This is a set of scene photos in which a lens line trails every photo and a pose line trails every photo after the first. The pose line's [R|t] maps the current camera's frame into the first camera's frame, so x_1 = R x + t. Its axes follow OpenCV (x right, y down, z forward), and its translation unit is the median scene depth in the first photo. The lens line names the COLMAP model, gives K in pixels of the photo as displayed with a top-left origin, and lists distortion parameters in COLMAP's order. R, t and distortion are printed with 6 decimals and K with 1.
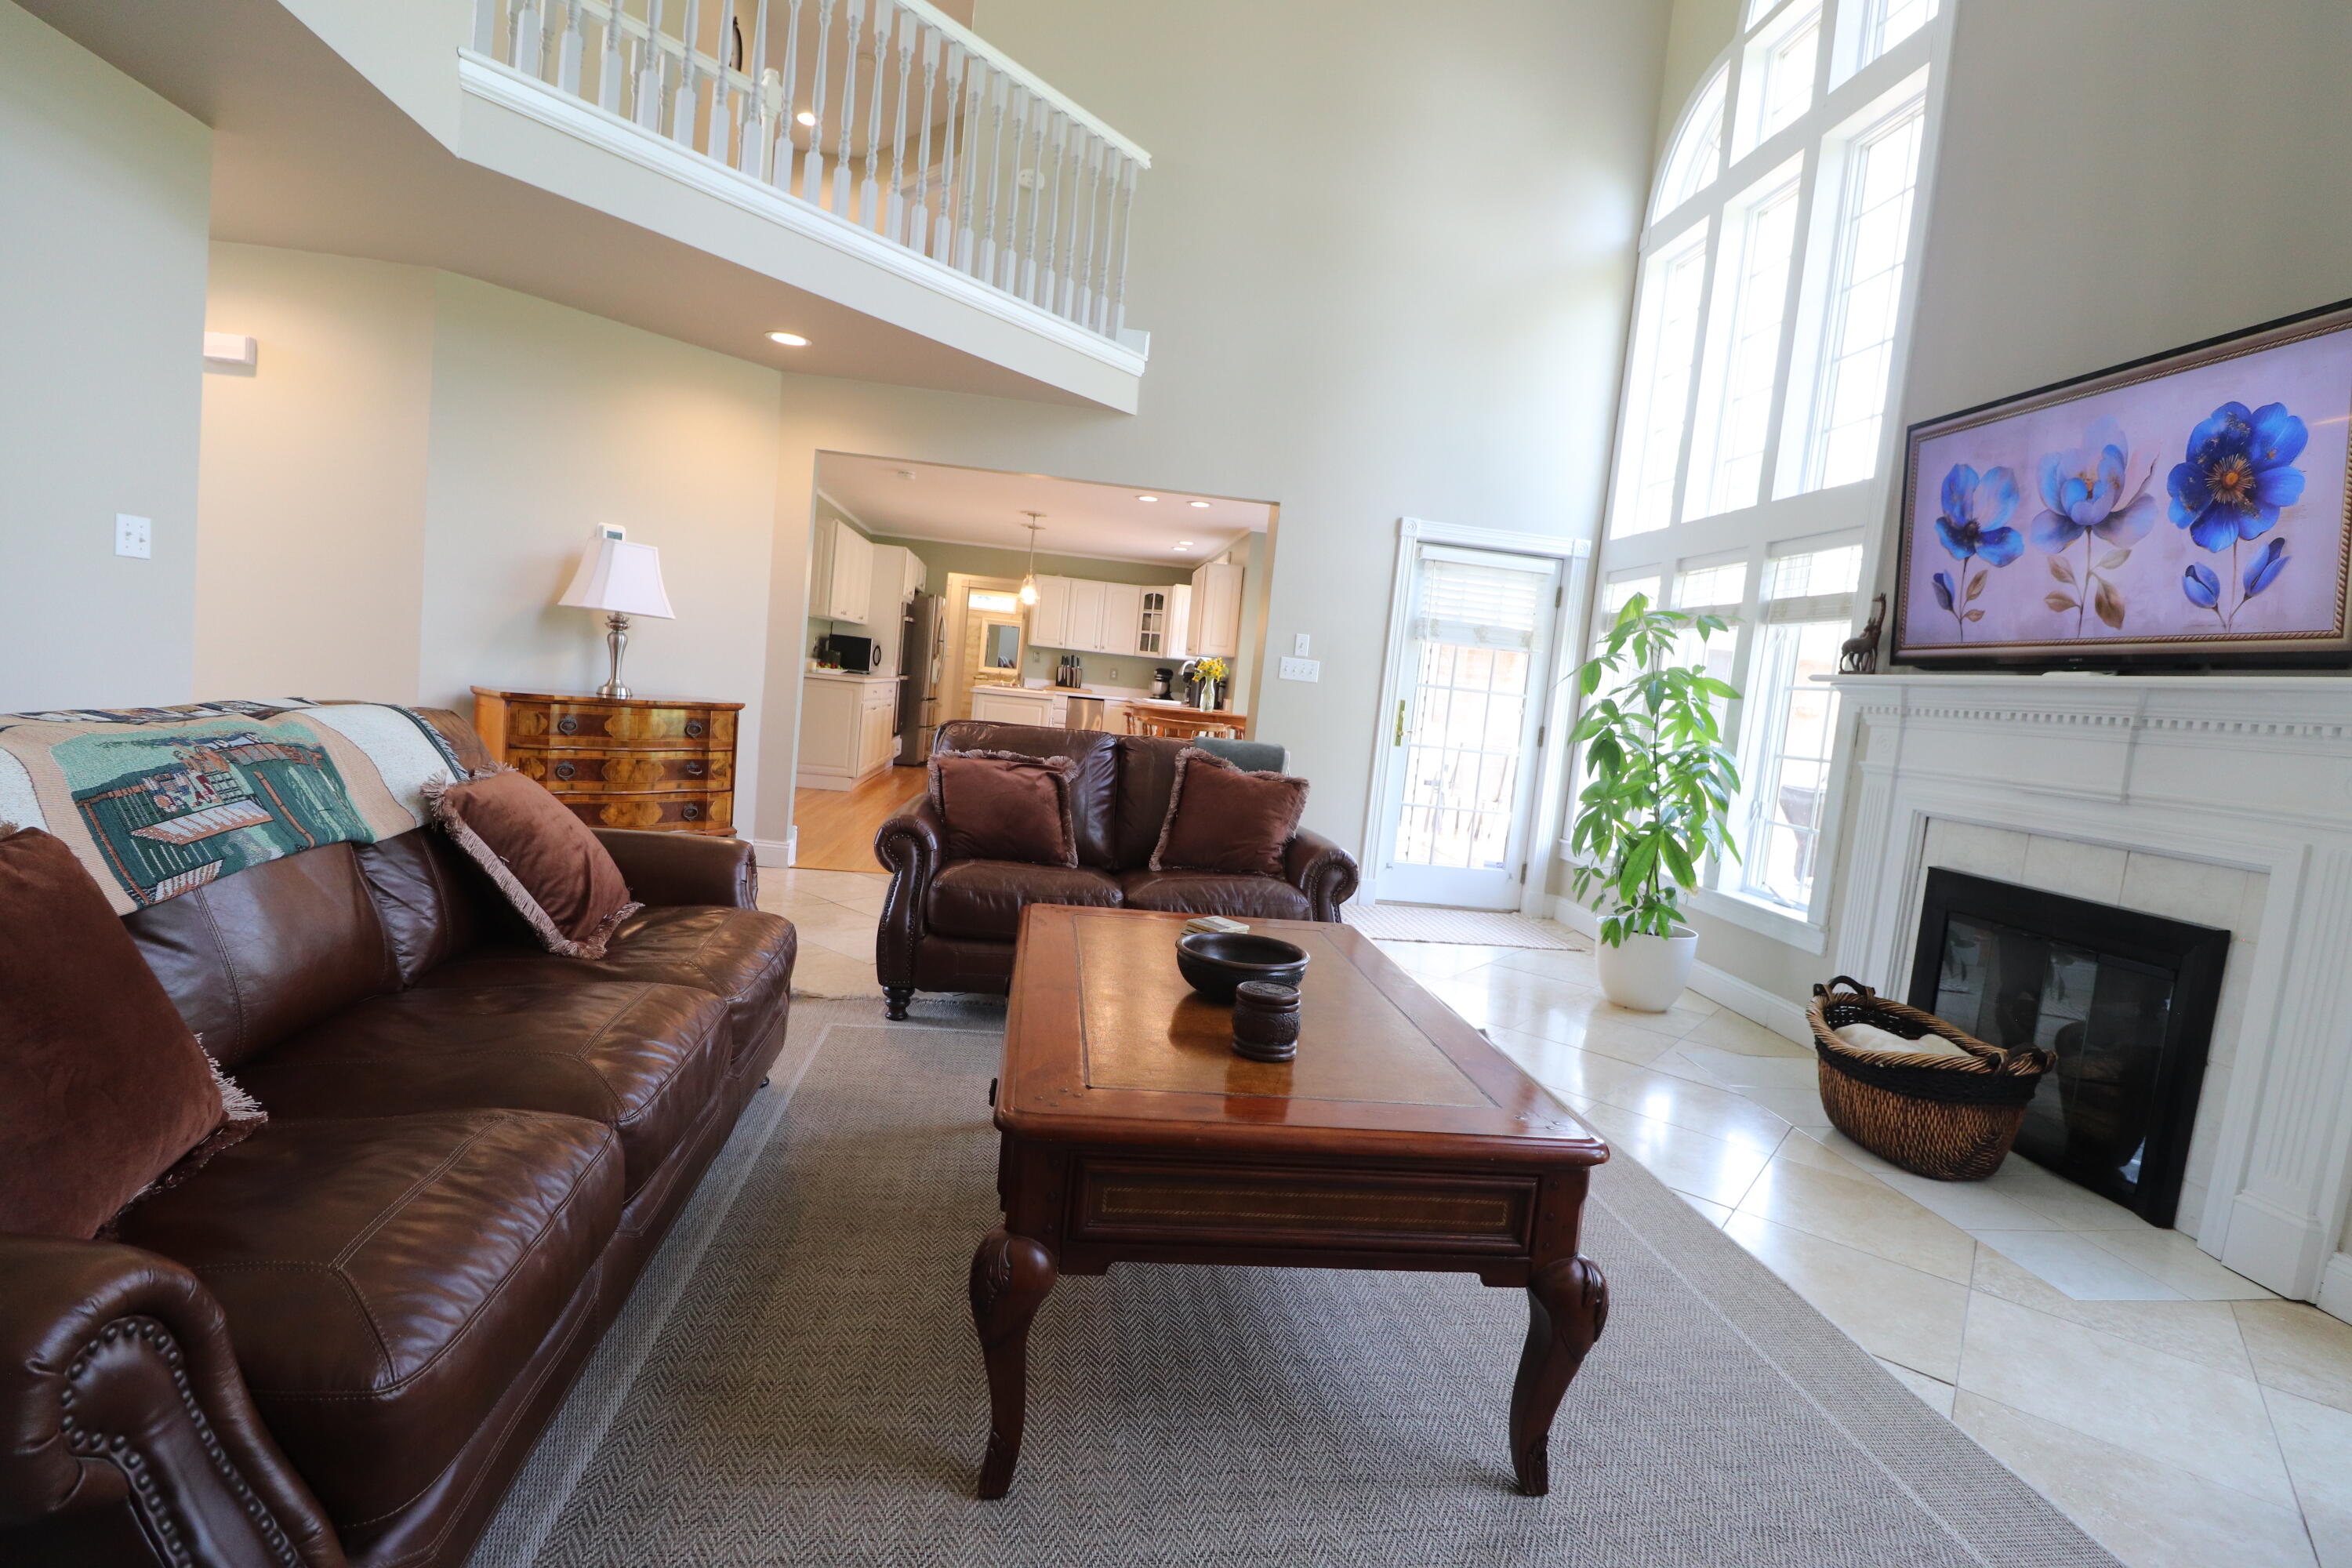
lens RADIAL K [[1089.0, 0, 1176.0], [0, 1089.0, 784.0], [0, 0, 1]] dist [-0.015533, -0.000523]
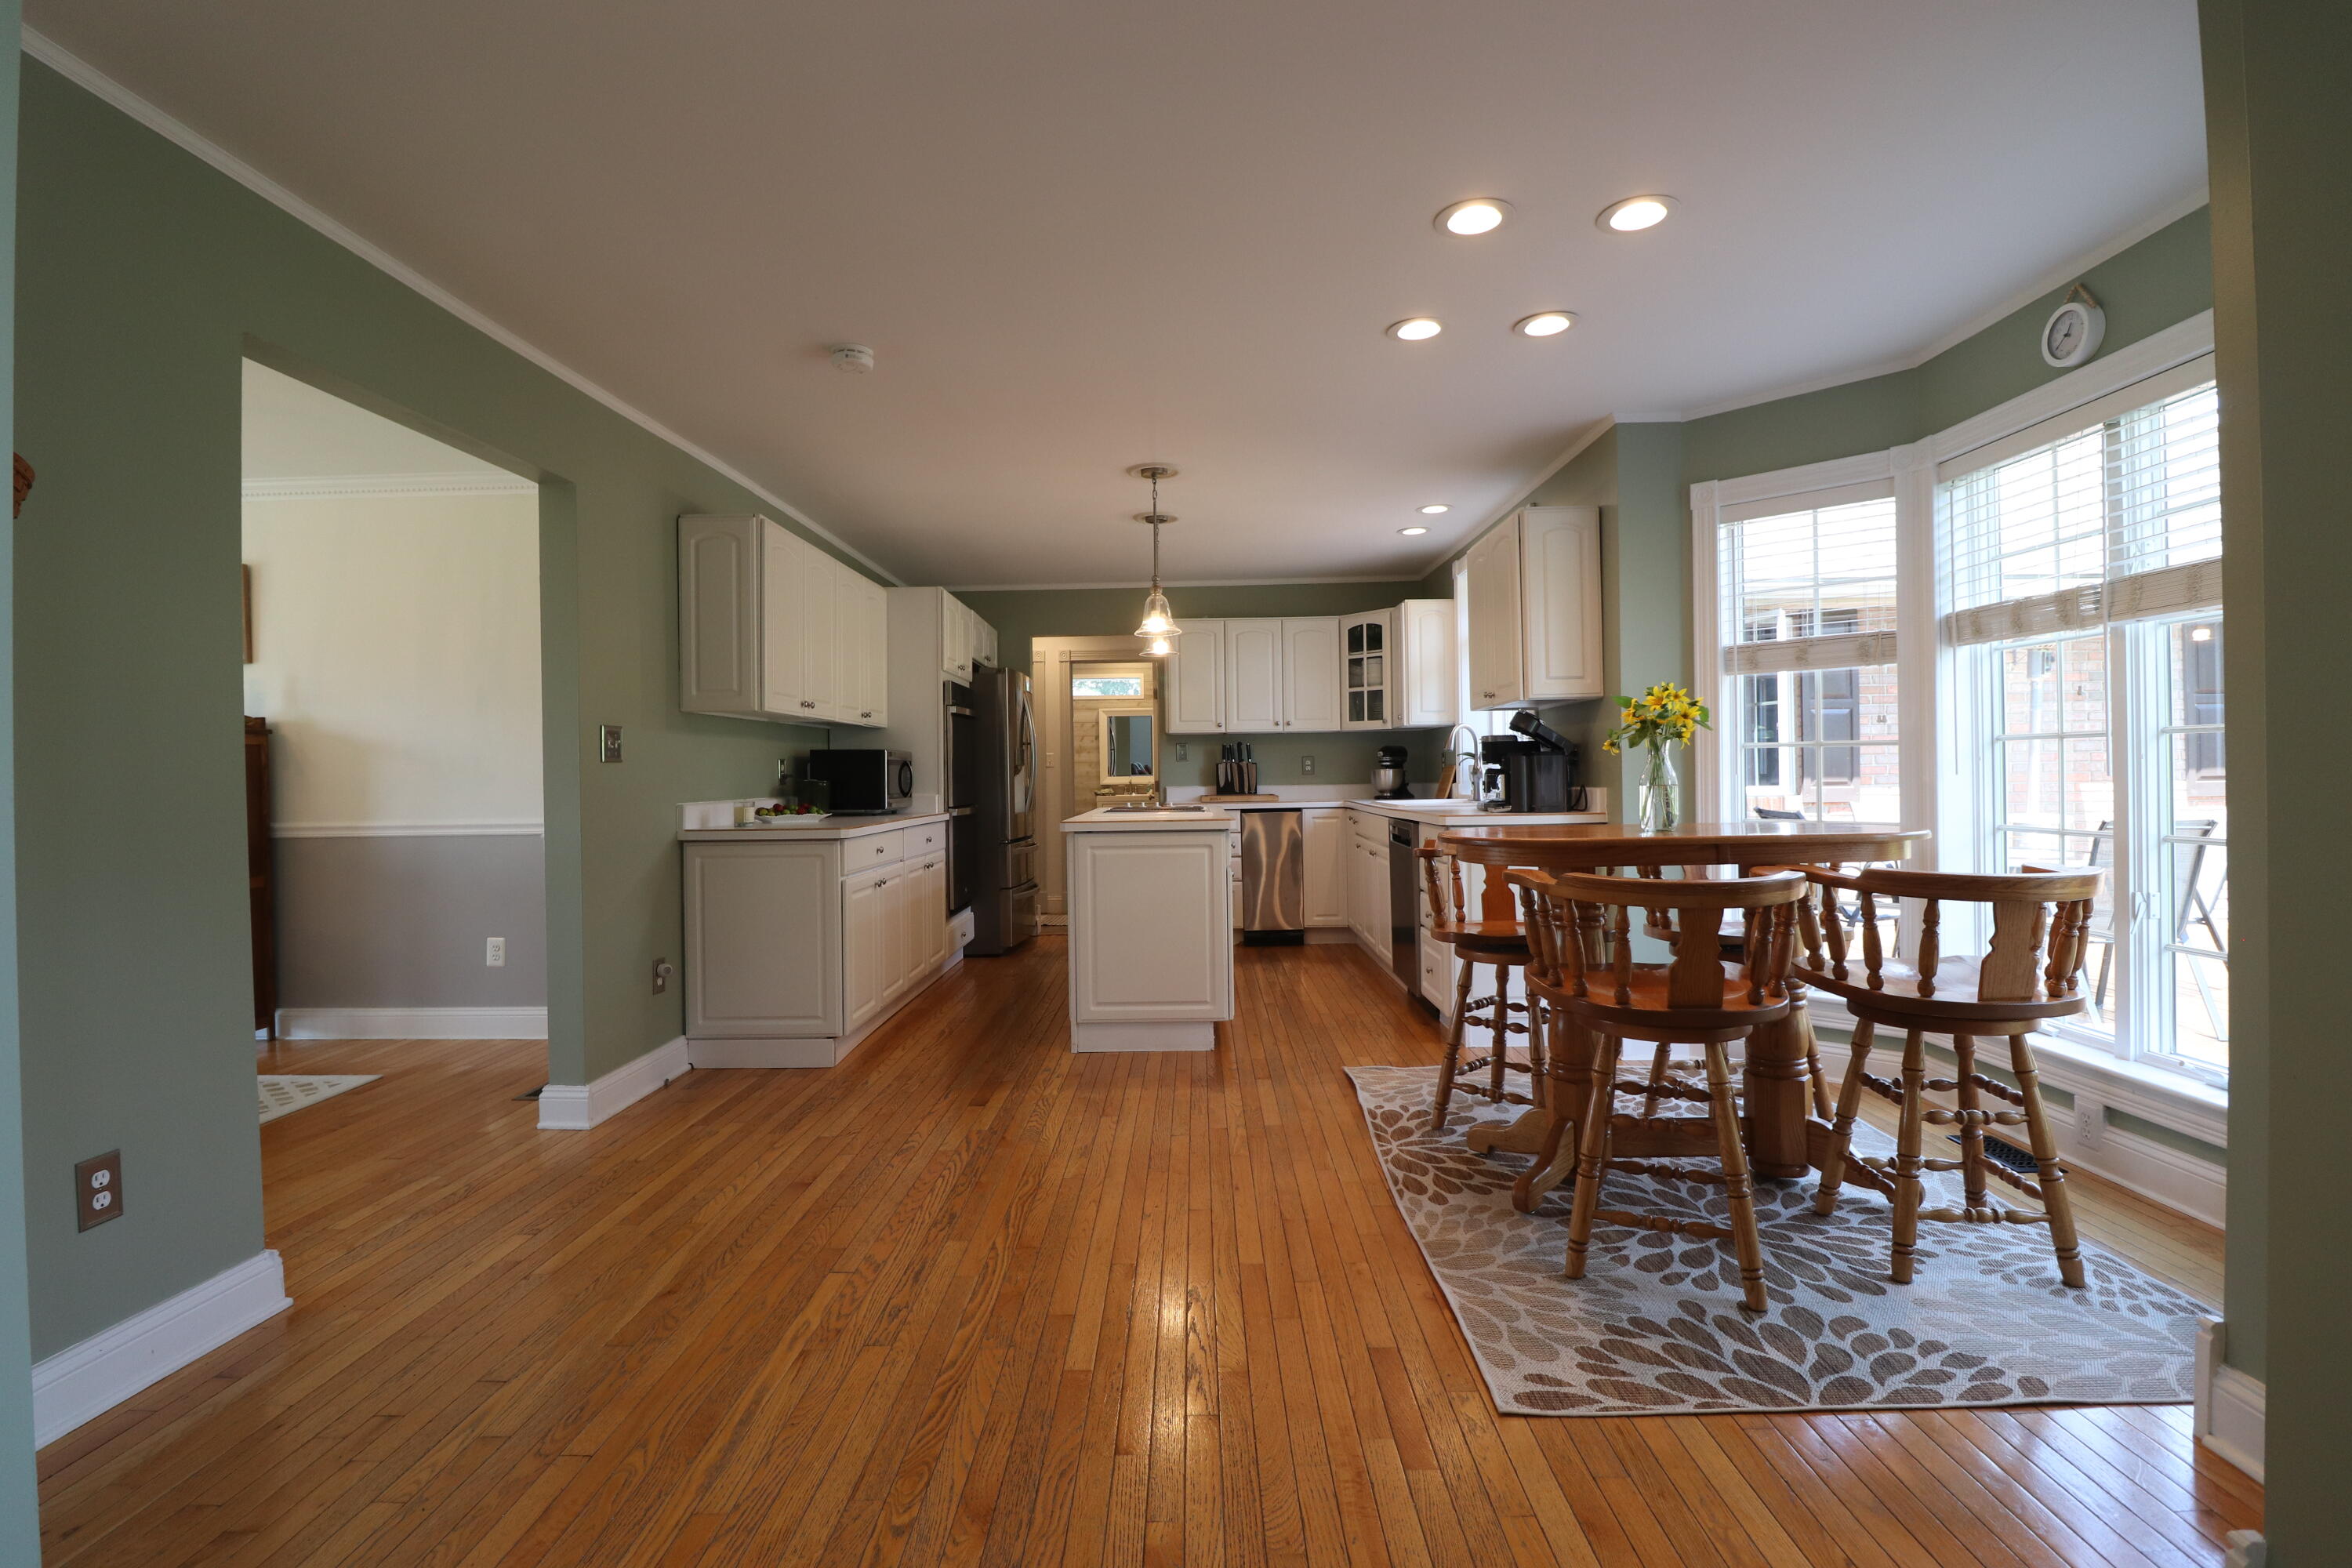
lens RADIAL K [[1089.0, 0, 1176.0], [0, 1089.0, 784.0], [0, 0, 1]] dist [-0.015533, -0.000523]
pose [[0.985646, -0.111082, -0.127130, -0.061907], [0.099499, 0.990577, -0.094112, -0.045878], [0.136386, 0.080112, 0.987411, 0.441521]]
